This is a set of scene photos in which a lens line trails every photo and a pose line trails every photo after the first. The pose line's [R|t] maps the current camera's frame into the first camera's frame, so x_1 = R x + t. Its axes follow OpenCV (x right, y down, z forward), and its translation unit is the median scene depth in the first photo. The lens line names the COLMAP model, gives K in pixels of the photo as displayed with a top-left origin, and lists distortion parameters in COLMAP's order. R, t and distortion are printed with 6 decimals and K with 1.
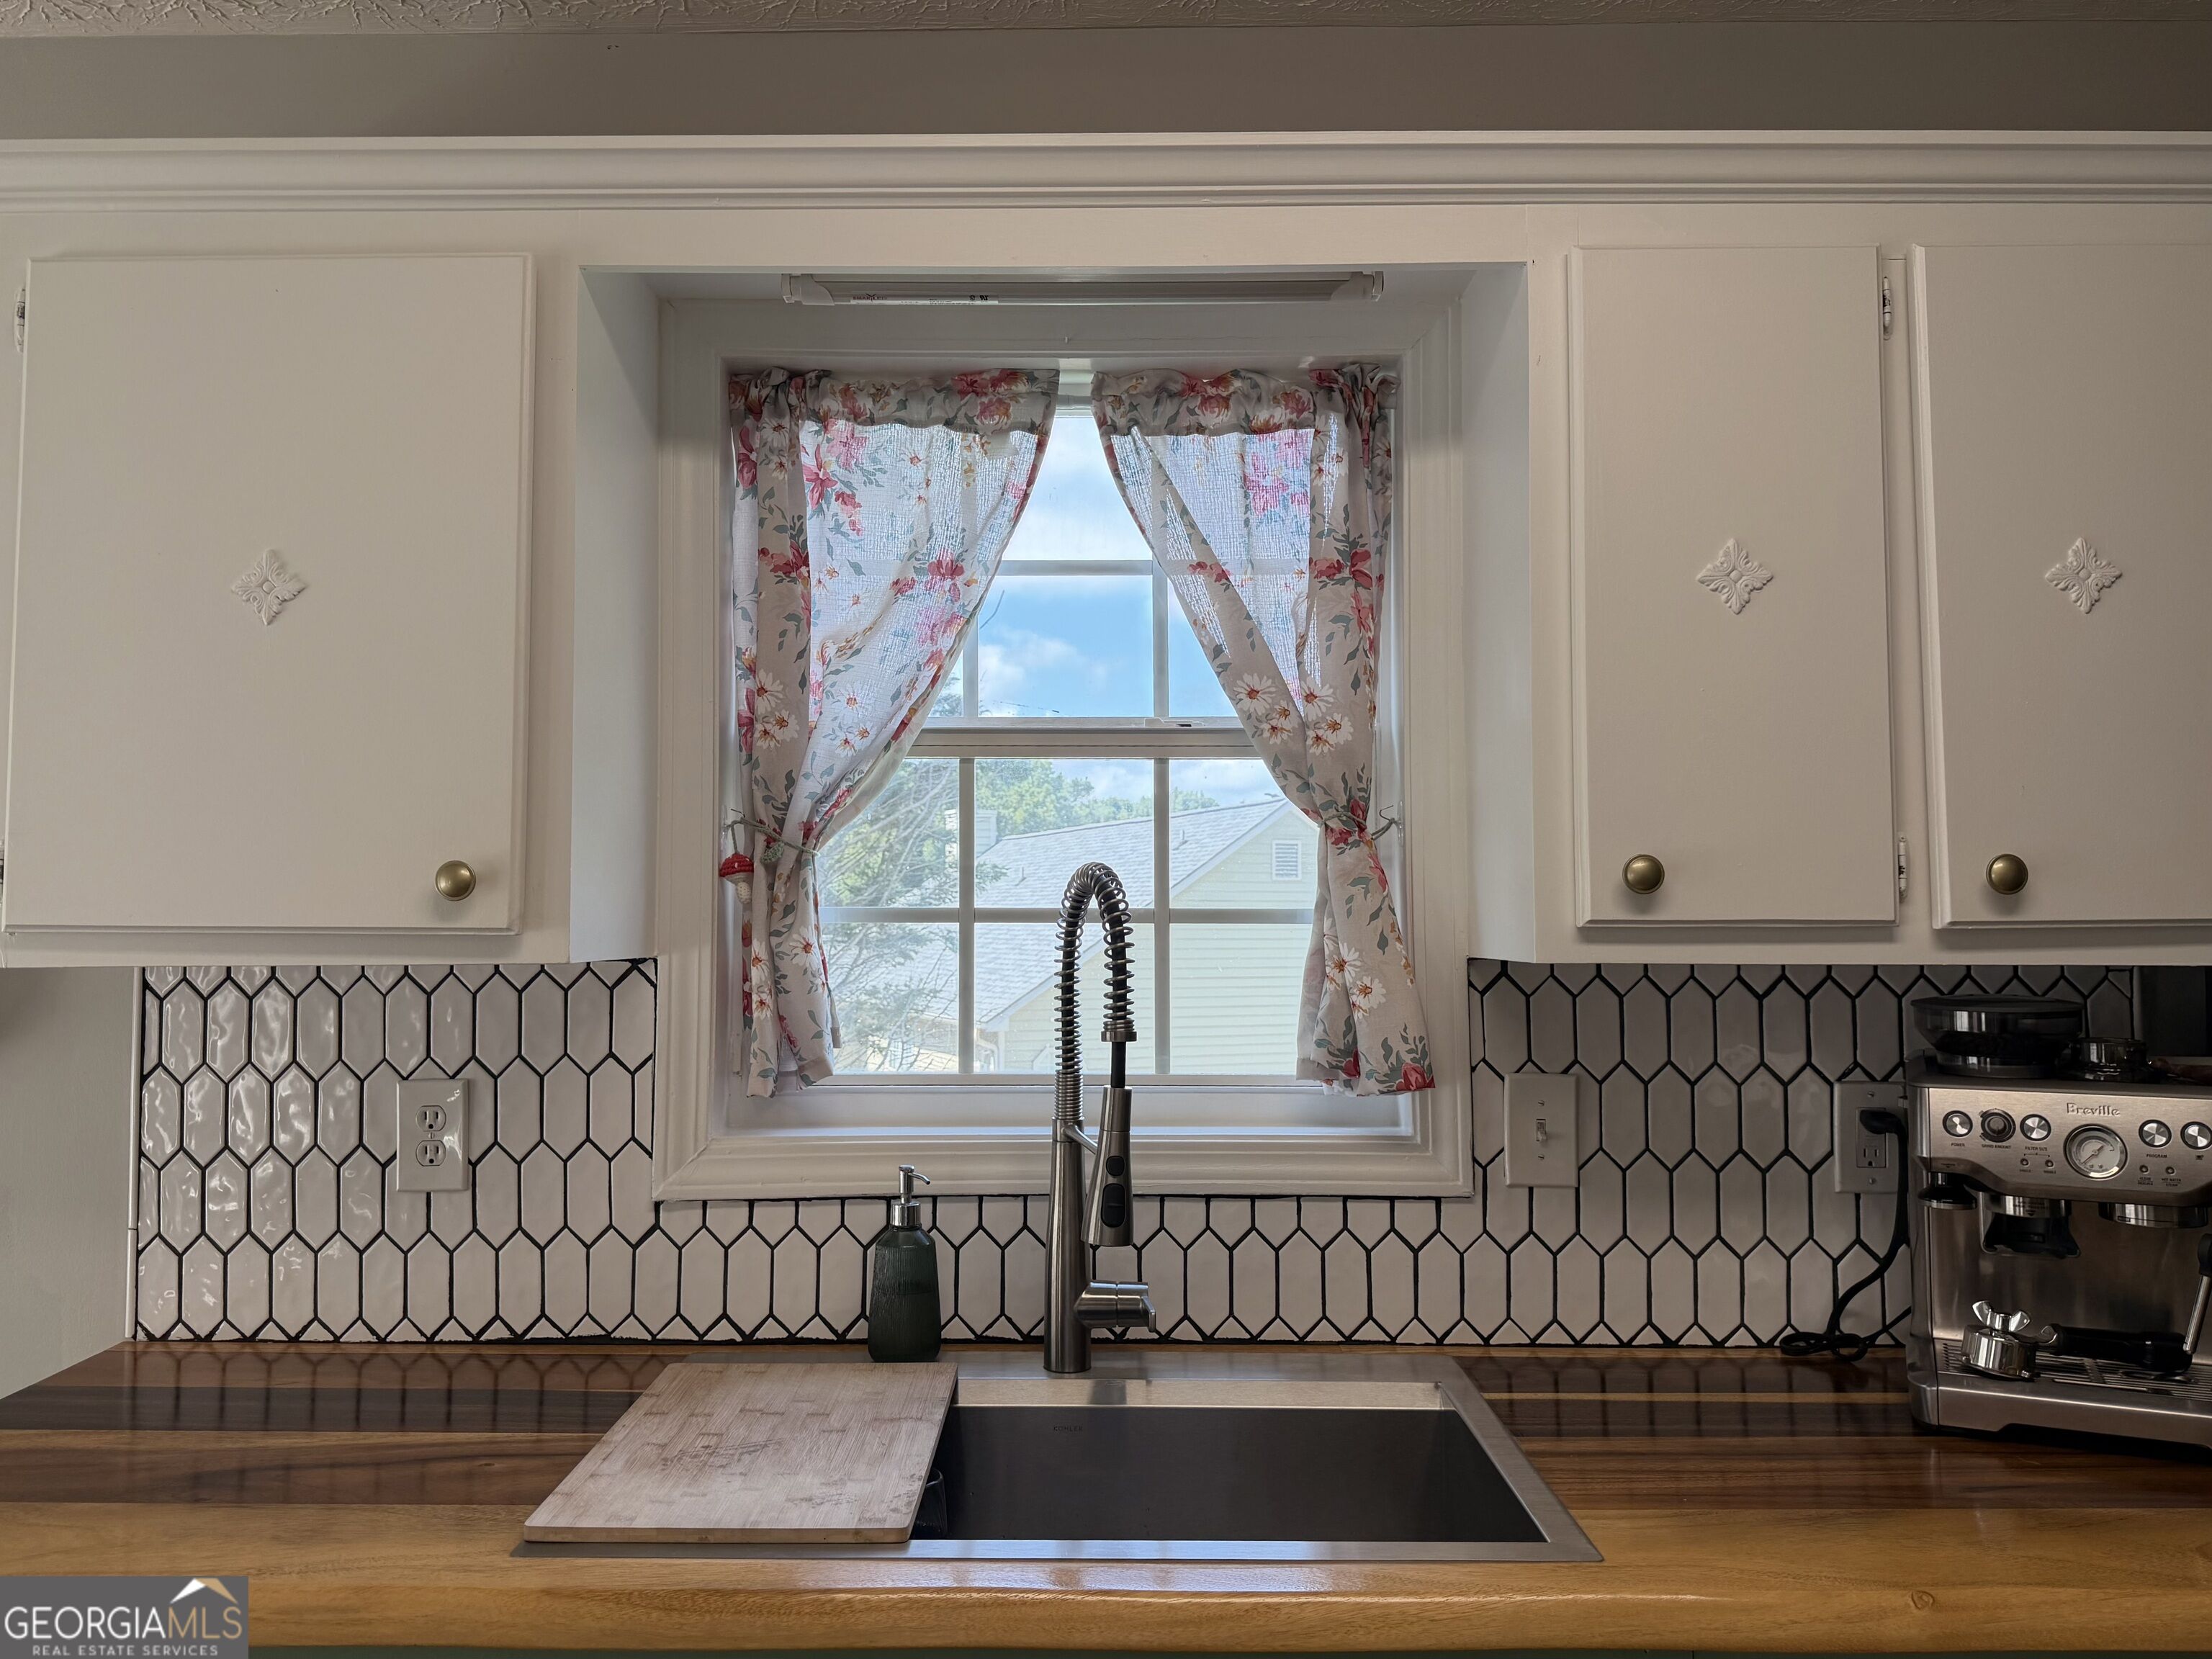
lens RADIAL K [[1538.8, 0, 1115.4], [0, 1538.8, 842.5], [0, 0, 1]] dist [0.065857, -0.083534]
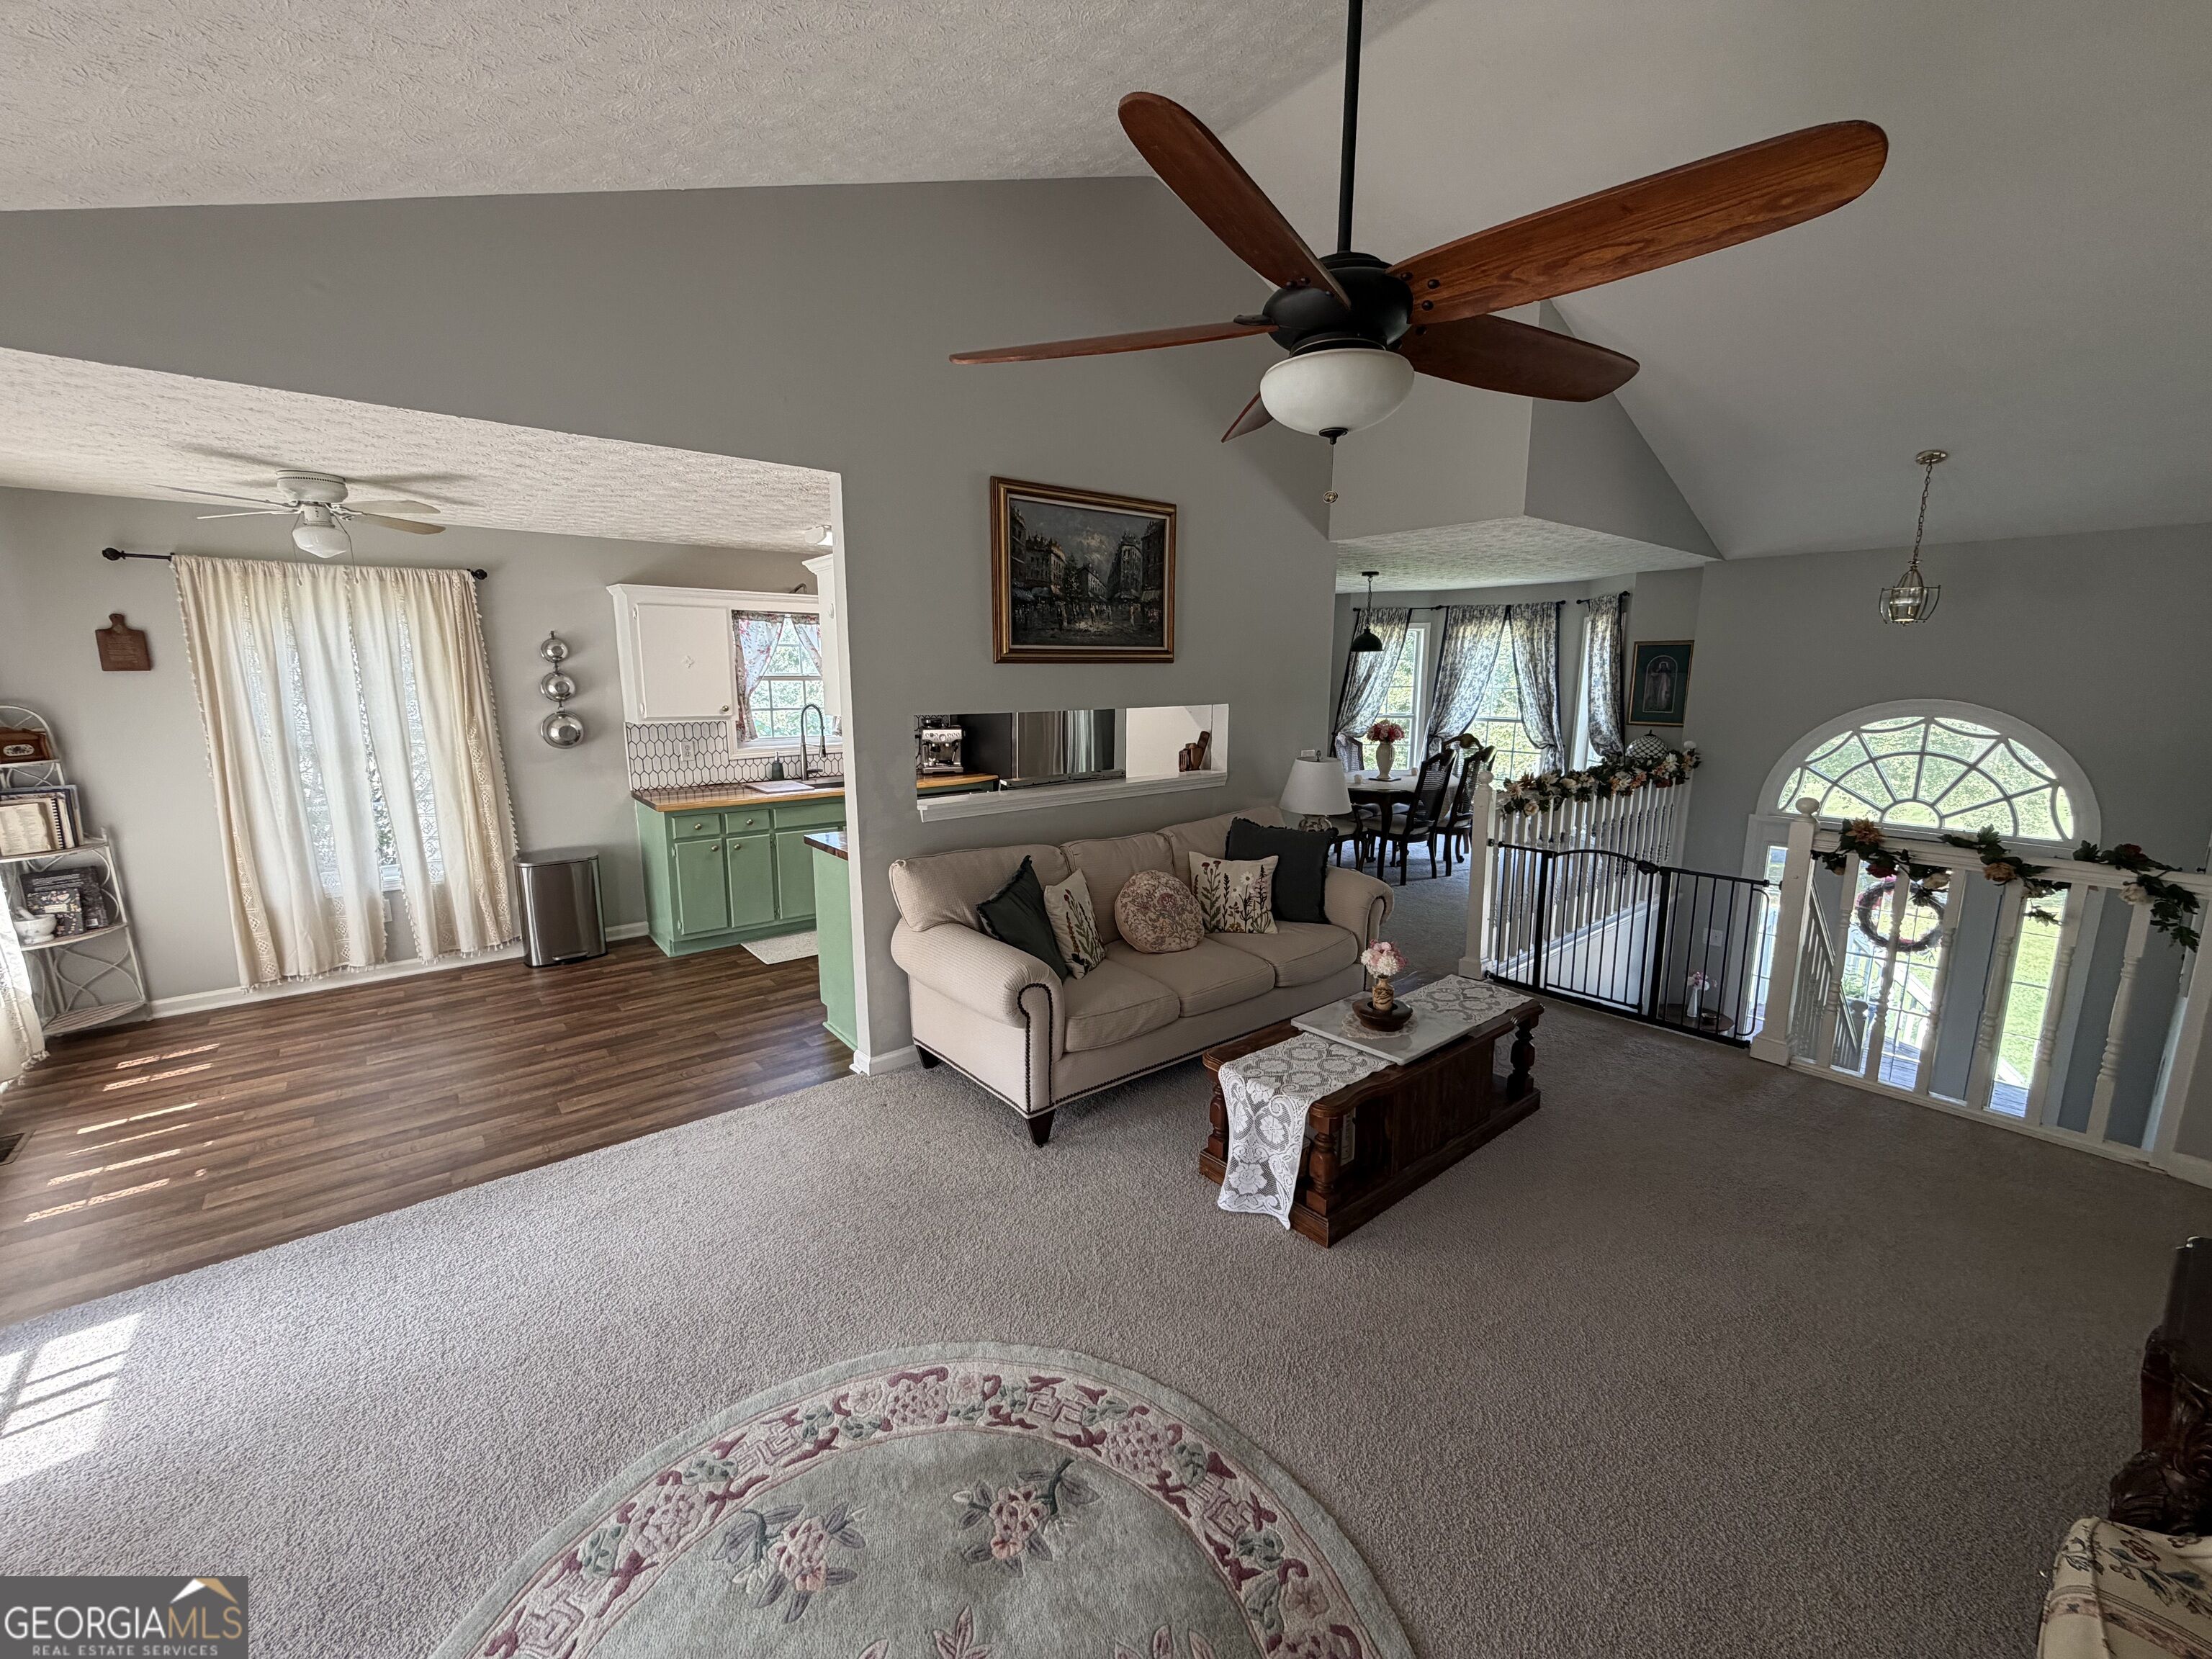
lens RADIAL K [[880.4, 0, 1102.3], [0, 880.4, 828.8], [0, 0, 1]] dist [-0.005592, 0.002445]
pose [[0.775068, -0.110434, 0.622153, -1.299507], [-0.037319, 0.974890, 0.219538, -0.298827], [-0.630775, -0.193375, 0.751484, -2.442413]]
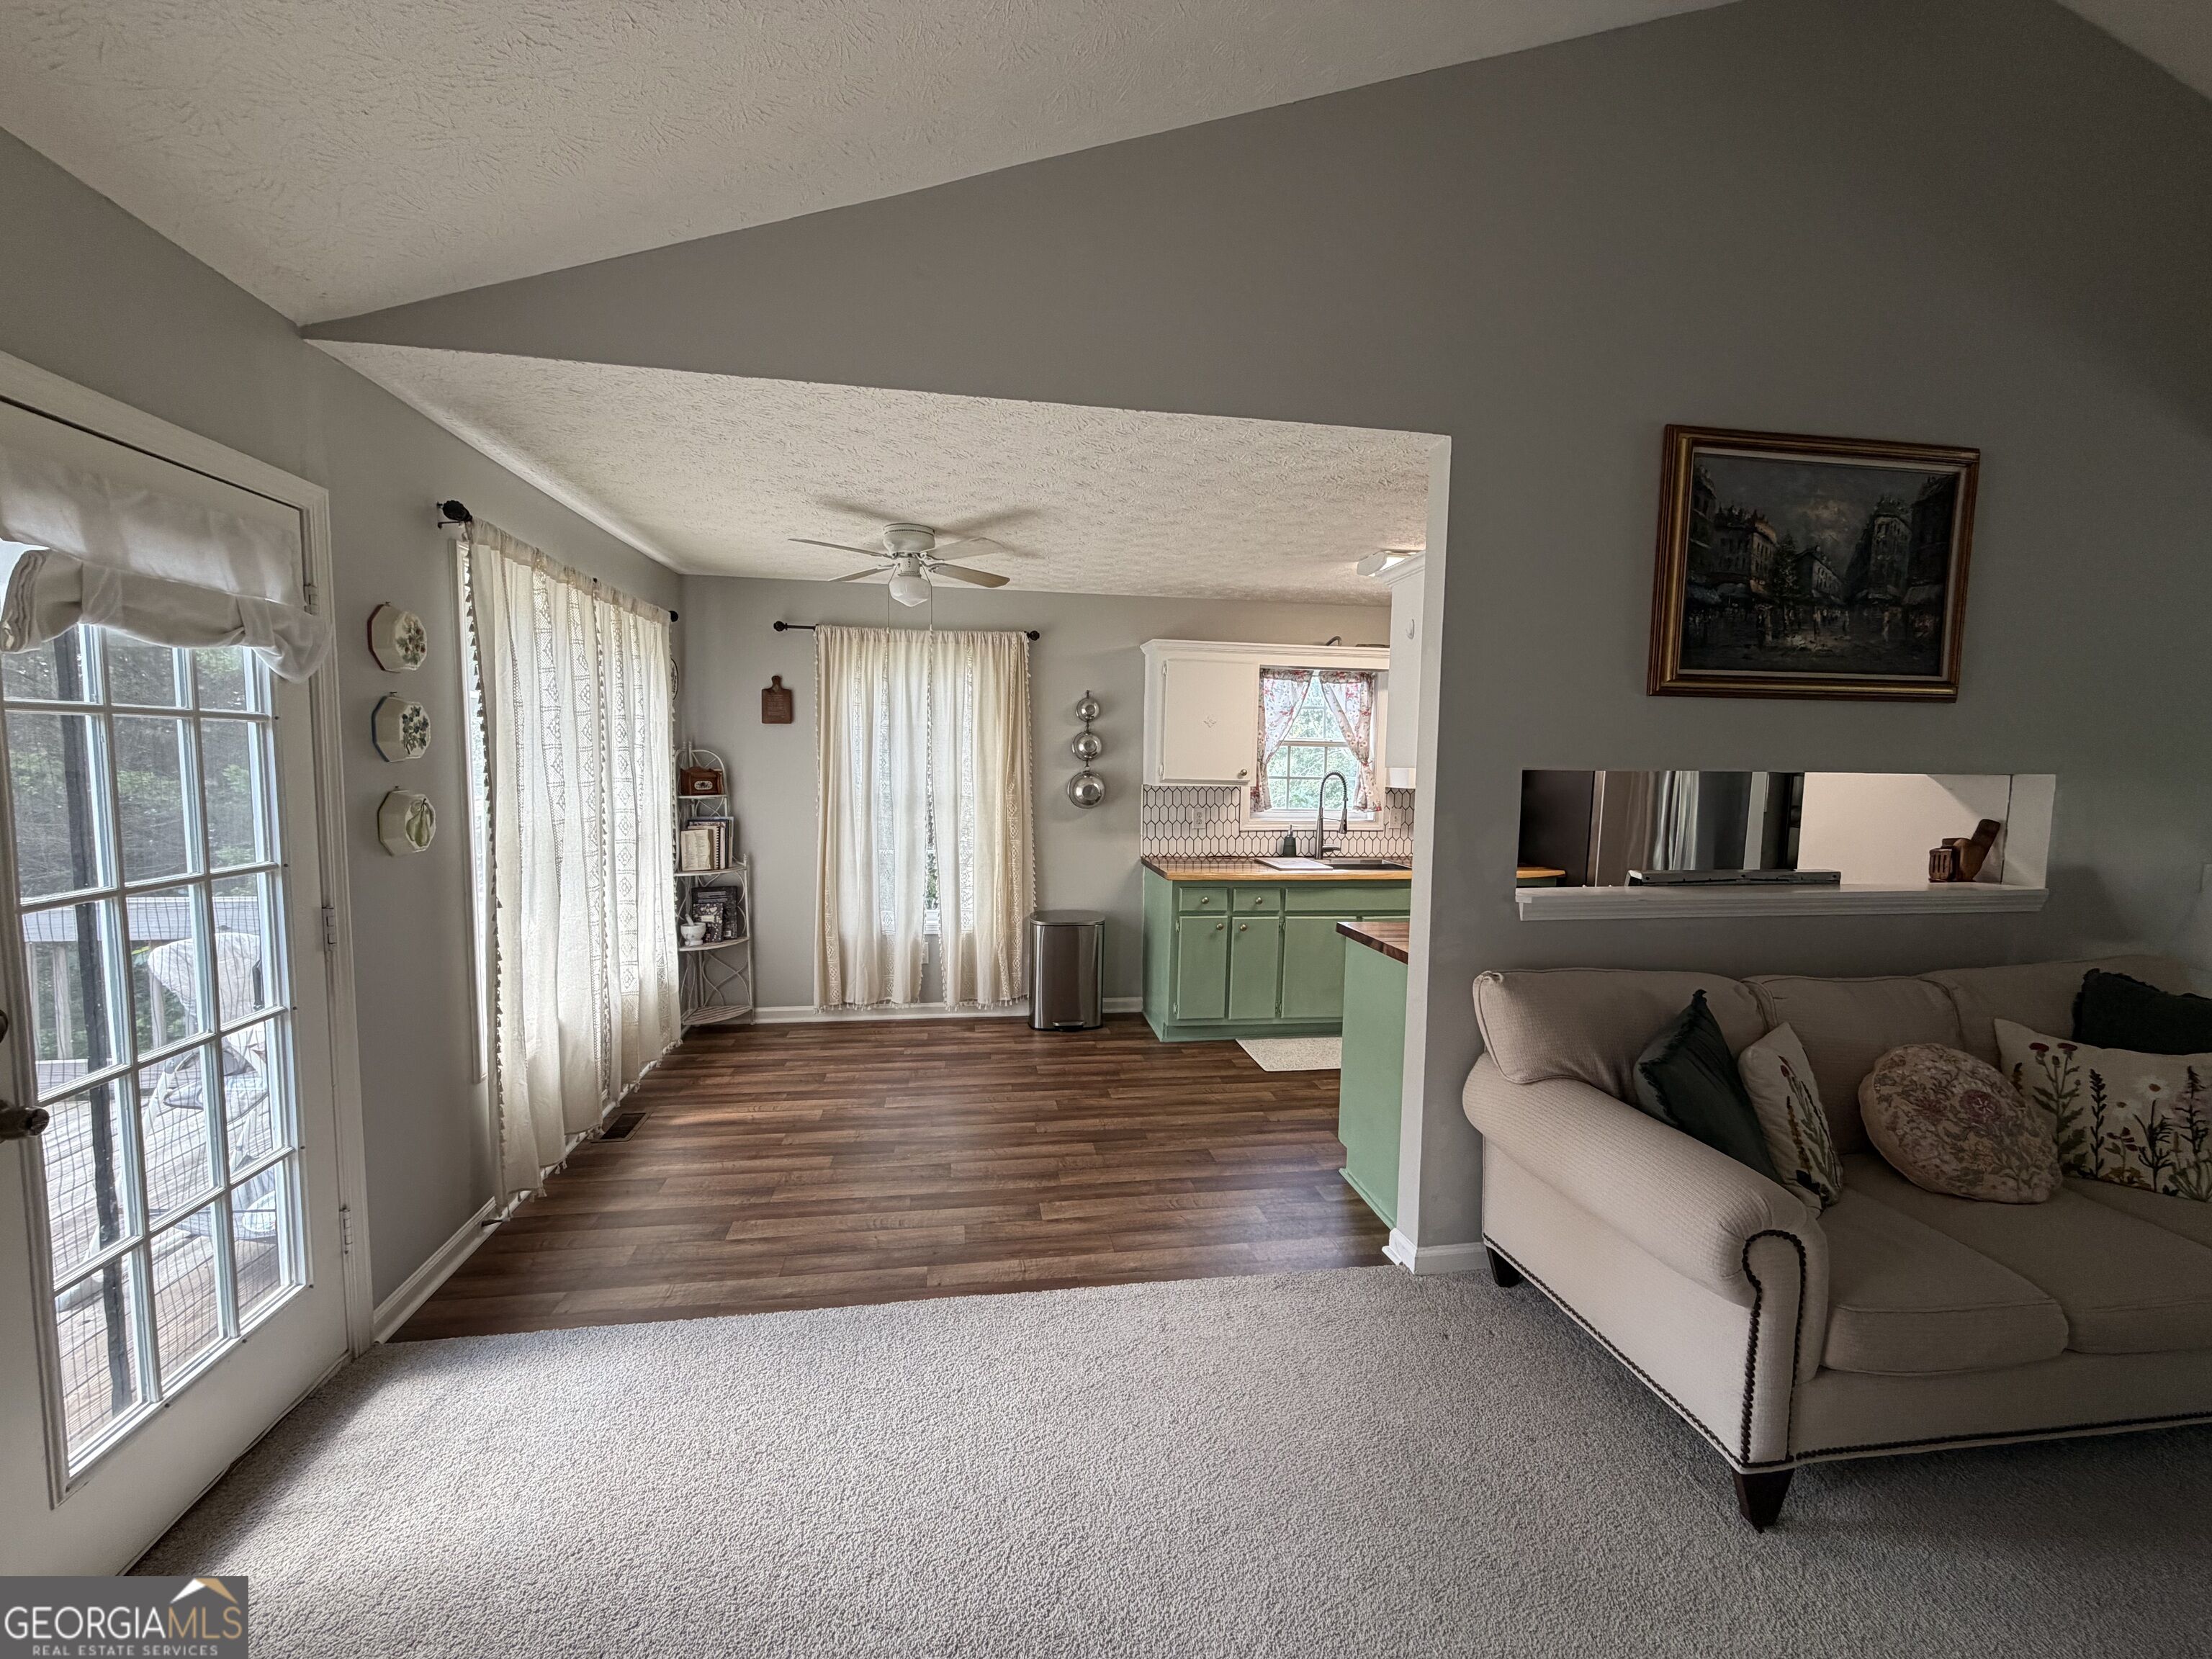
lens RADIAL K [[880.4, 0, 1100.2], [0, 880.4, 830.6], [0, 0, 1]] dist [-0.005592, 0.002445]
pose [[0.987612, 0.003823, 0.156868, -1.241393], [-0.024882, 0.990870, 0.132506, -0.158593], [-0.154929, -0.134768, 0.978690, -1.880789]]
